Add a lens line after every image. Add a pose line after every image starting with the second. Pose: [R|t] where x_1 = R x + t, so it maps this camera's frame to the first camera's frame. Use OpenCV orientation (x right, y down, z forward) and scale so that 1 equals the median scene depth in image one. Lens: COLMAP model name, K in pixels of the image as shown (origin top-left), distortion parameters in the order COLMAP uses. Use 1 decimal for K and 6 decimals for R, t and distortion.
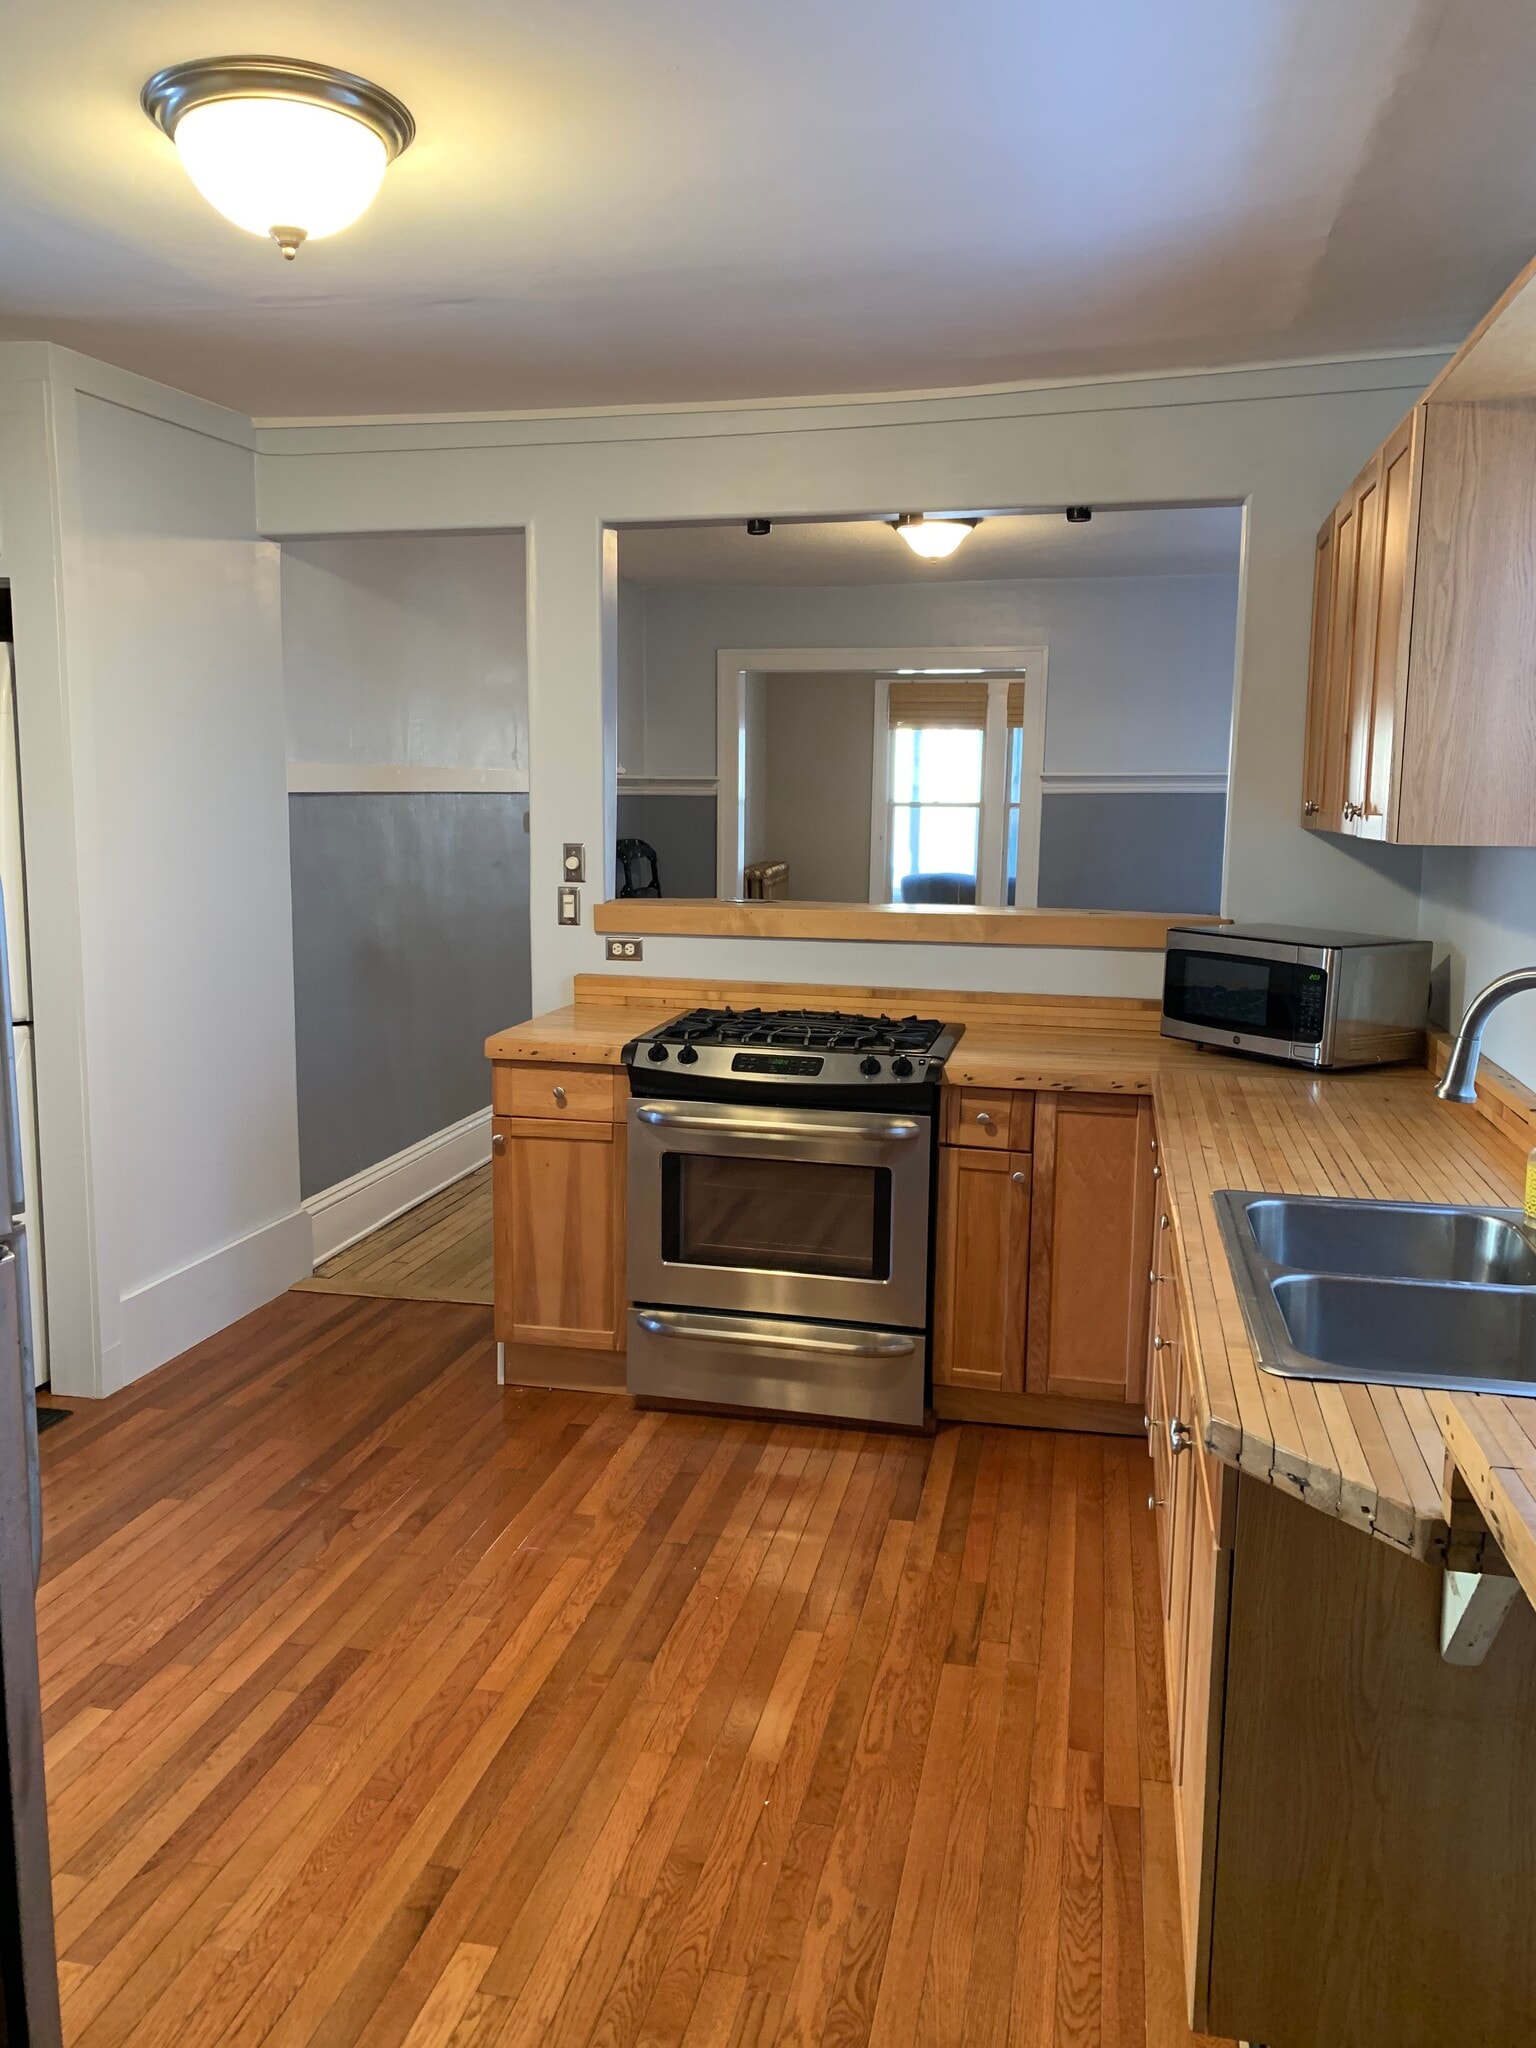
lens RADIAL K [[1575.5, 0, 768.0], [0, 1575.5, 1024.0], [0, 0, 1]] dist [0.003747, 0.001515]
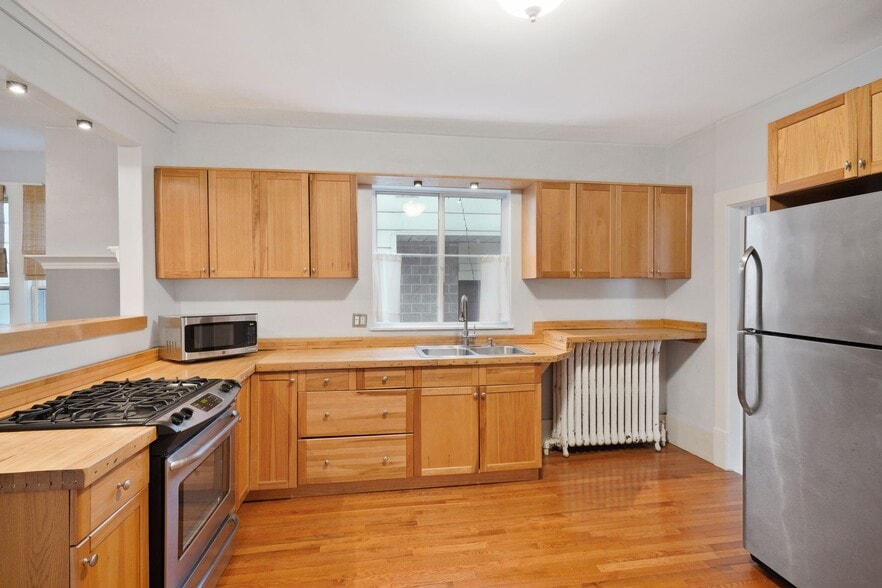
lens RADIAL K [[438.4, 0, 441.8], [0, 438.4, 296.3], [0, 0, 1]] dist [0.003347, 0.000434]
pose [[-0.362896, -0.025497, 0.931481, -0.553190], [0.137255, 0.987259, 0.080497, -0.096805], [-0.921666, 0.157063, -0.354772, 0.898767]]
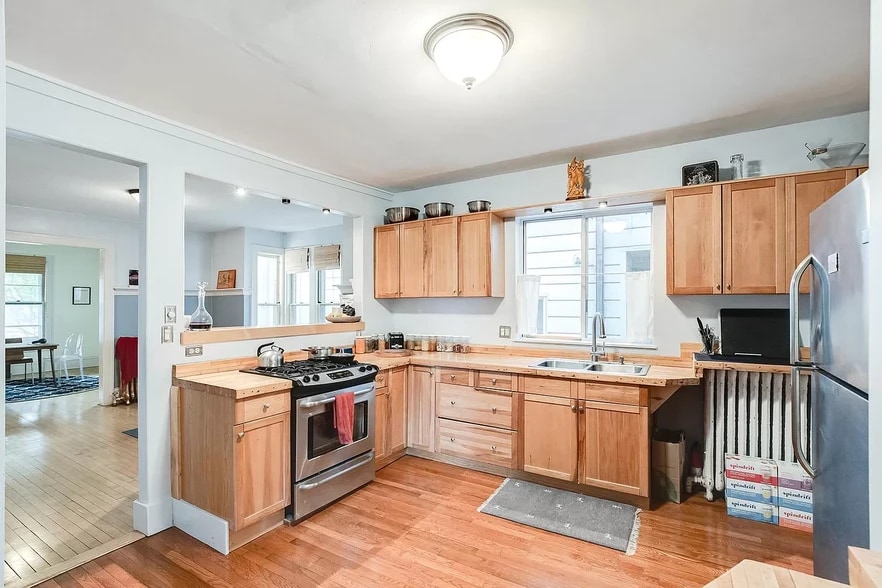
lens RADIAL K [[408.7, 0, 440.8], [0, 408.7, 303.8], [0, 0, 1]] dist [-0.004340, -0.000345]
pose [[0.320986, -0.008190, 0.947049, -0.654095], [0.142691, 0.988966, -0.039810, -0.048187], [-0.936273, 0.147914, 0.318613, 0.551264]]
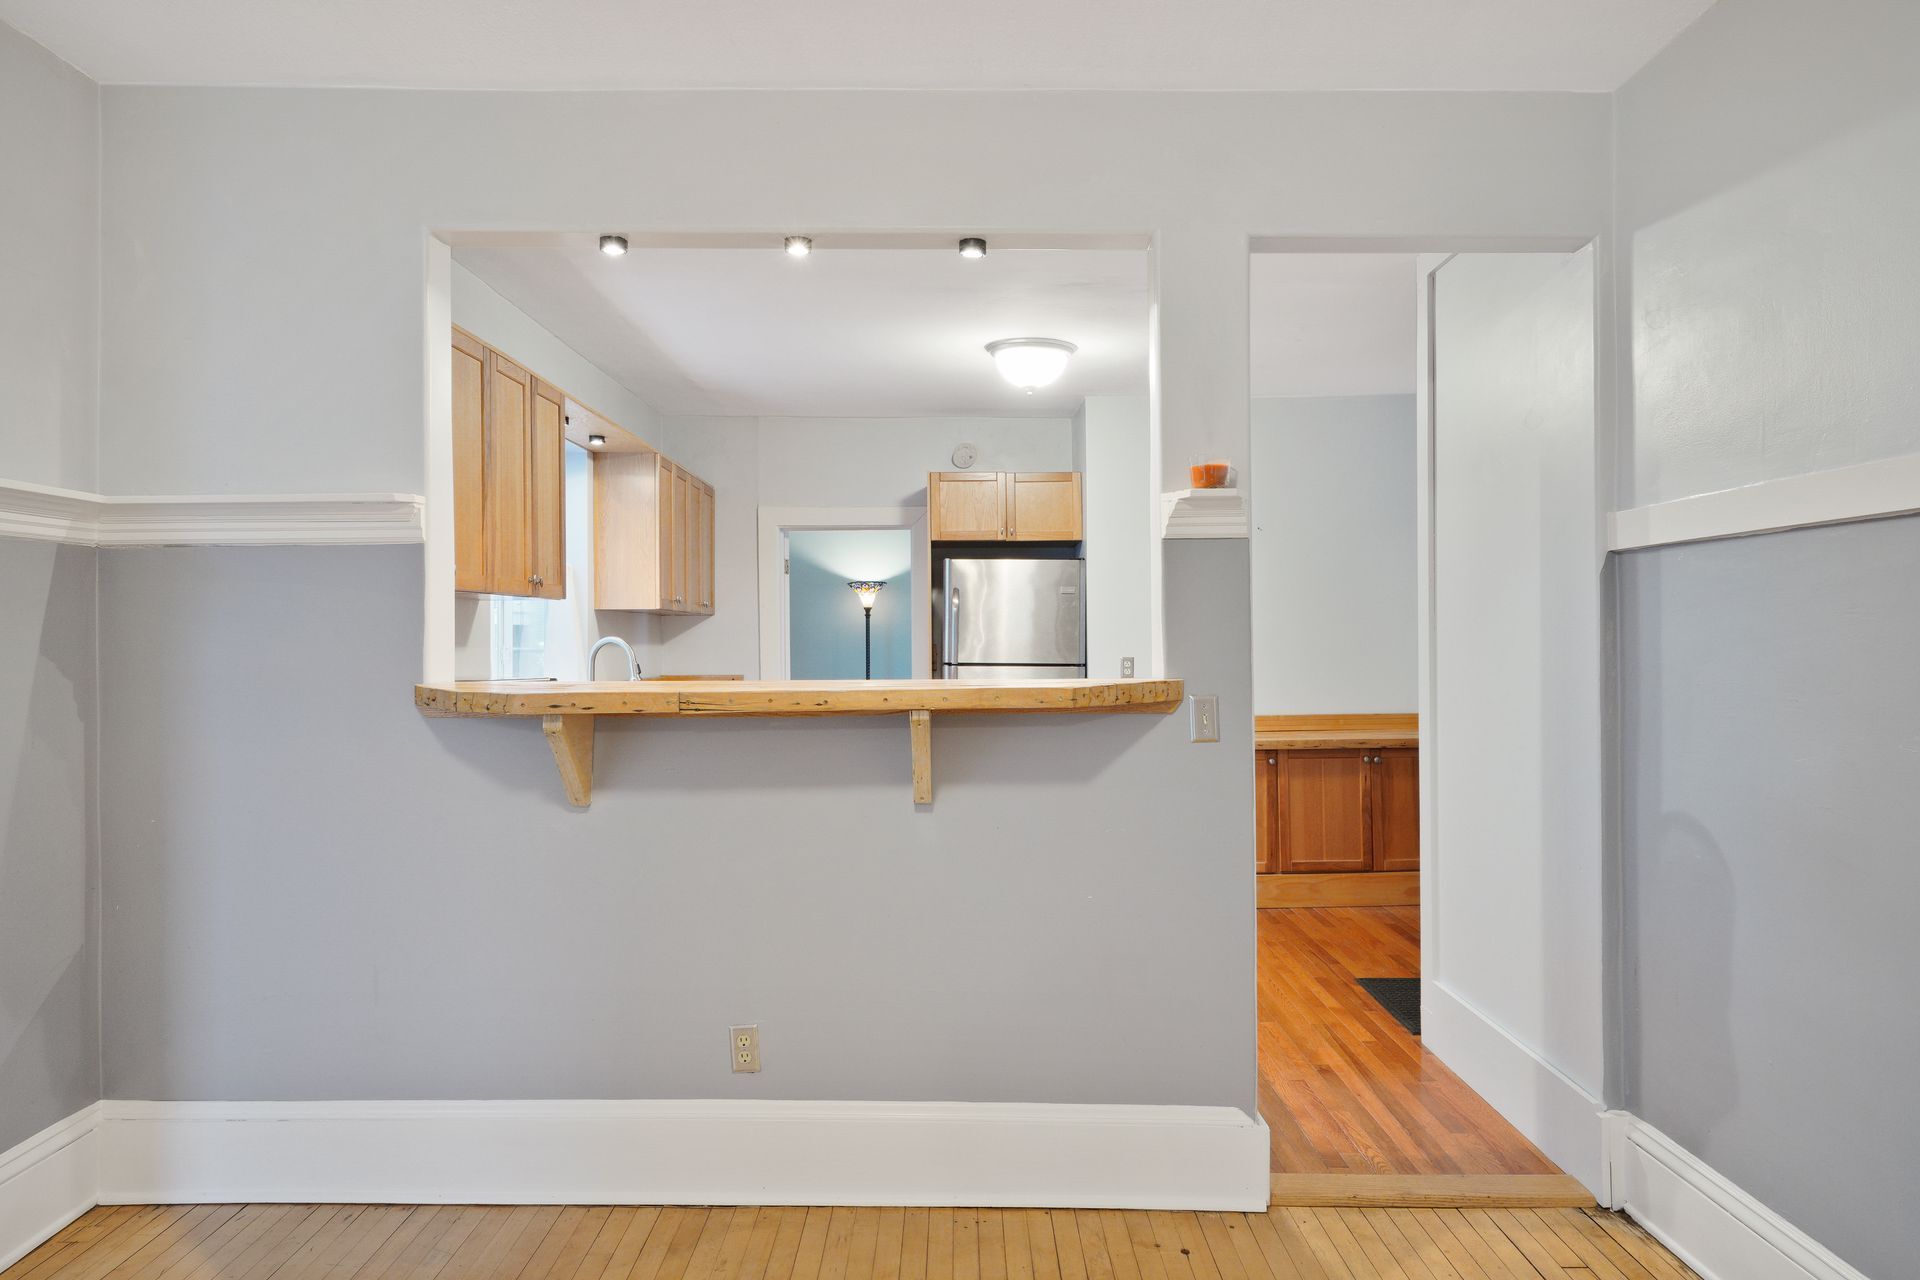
lens RADIAL K [[1175.0, 0, 959.4], [0, 1175.0, 631.4], [0, 0, 1]] dist [0.006904, 0.001089]
pose [[-0.977184, -0.006326, -0.212302, 0.161981], [-0.036242, 0.989864, 0.137317, -0.225716], [0.209281, 0.141878, -0.967508, 1.923255]]
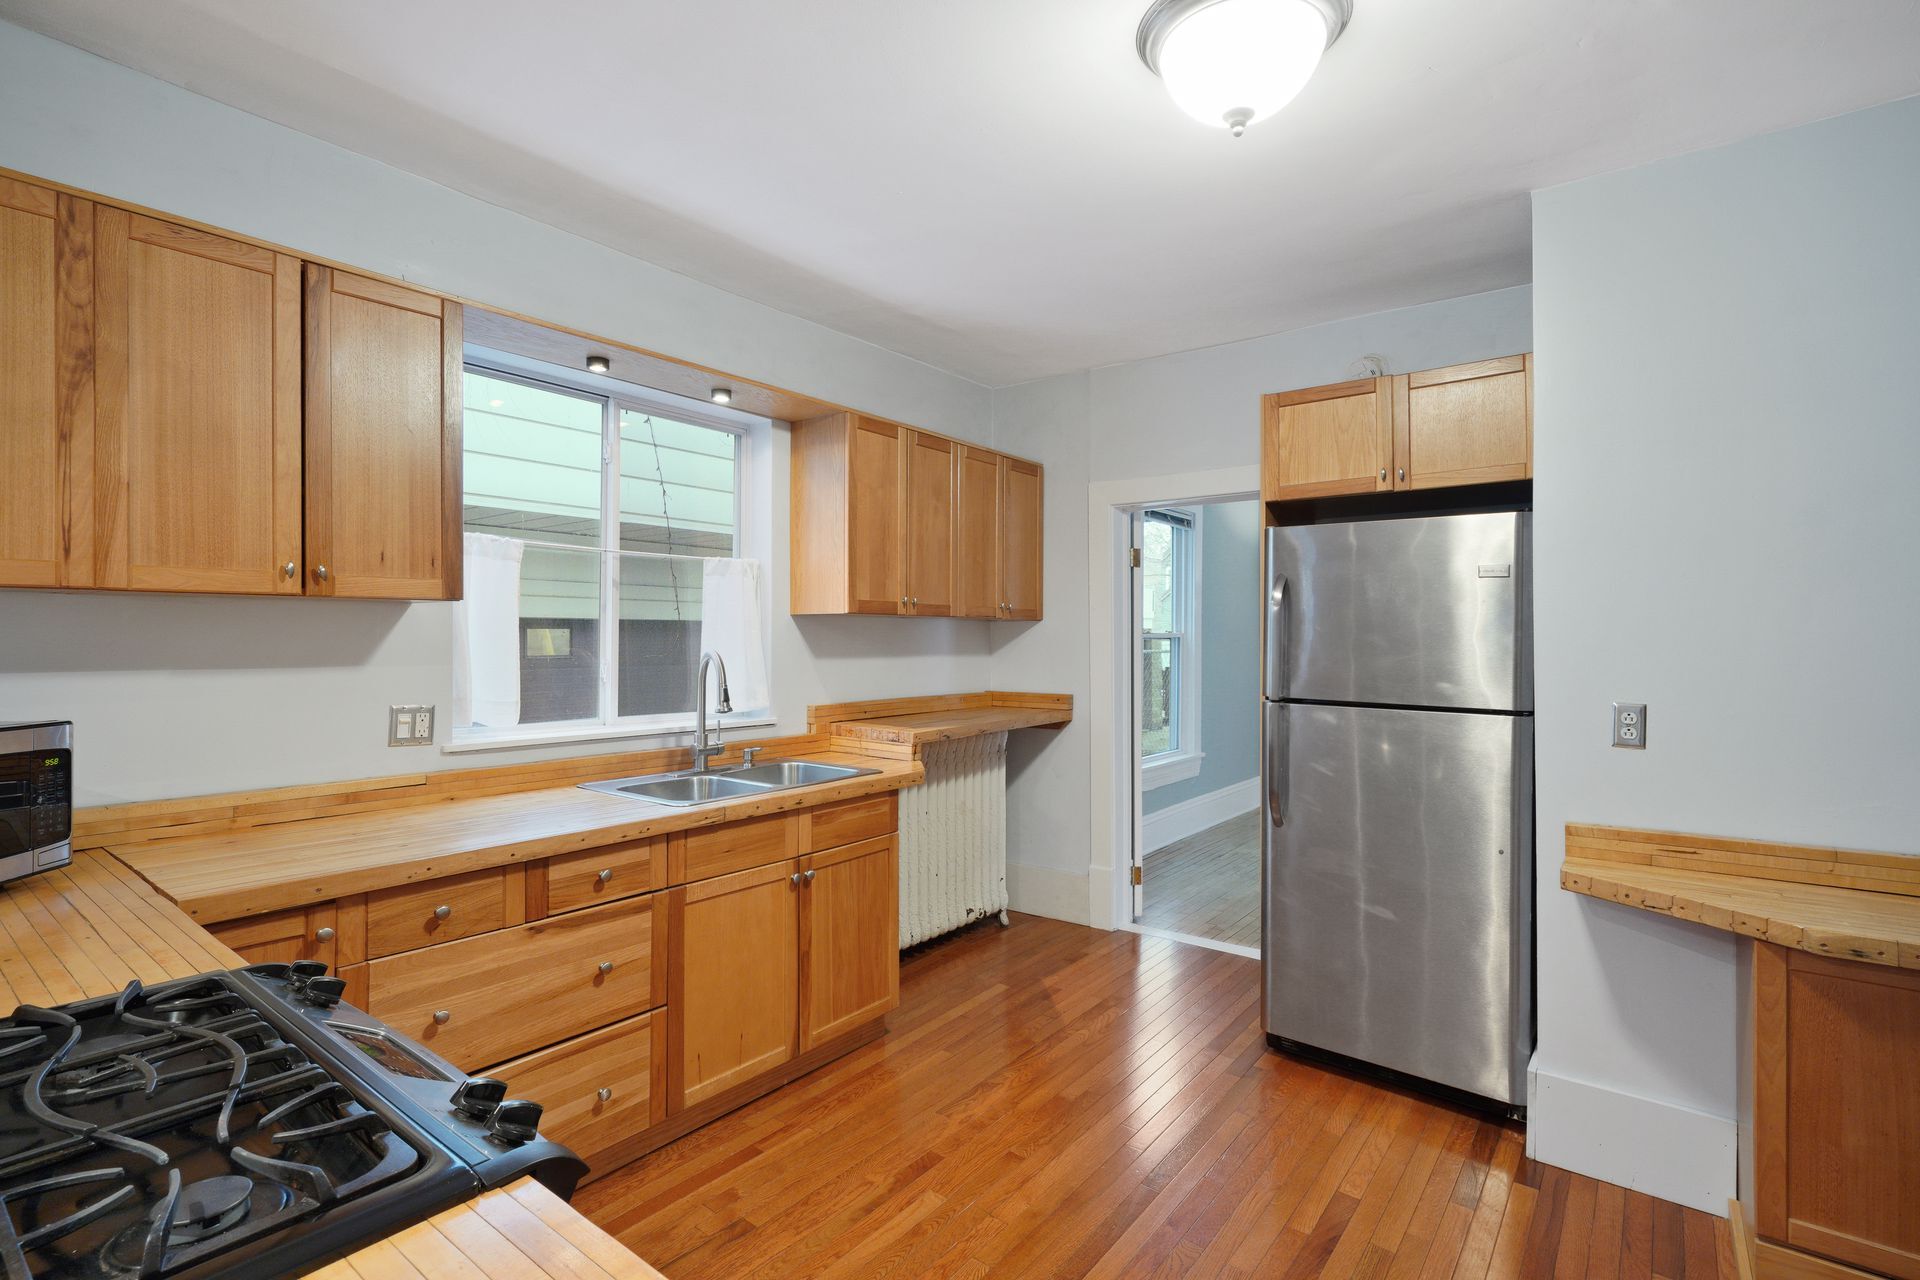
lens RADIAL K [[902.3, 0, 955.7], [0, 902.3, 637.2], [0, 0, 1]] dist [0.002707, 0.000506]
pose [[-0.898510, -0.012171, 0.438785, -0.266816], [0.053271, 0.989204, 0.136521, -0.126821], [-0.435710, 0.146040, -0.888161, 1.136446]]
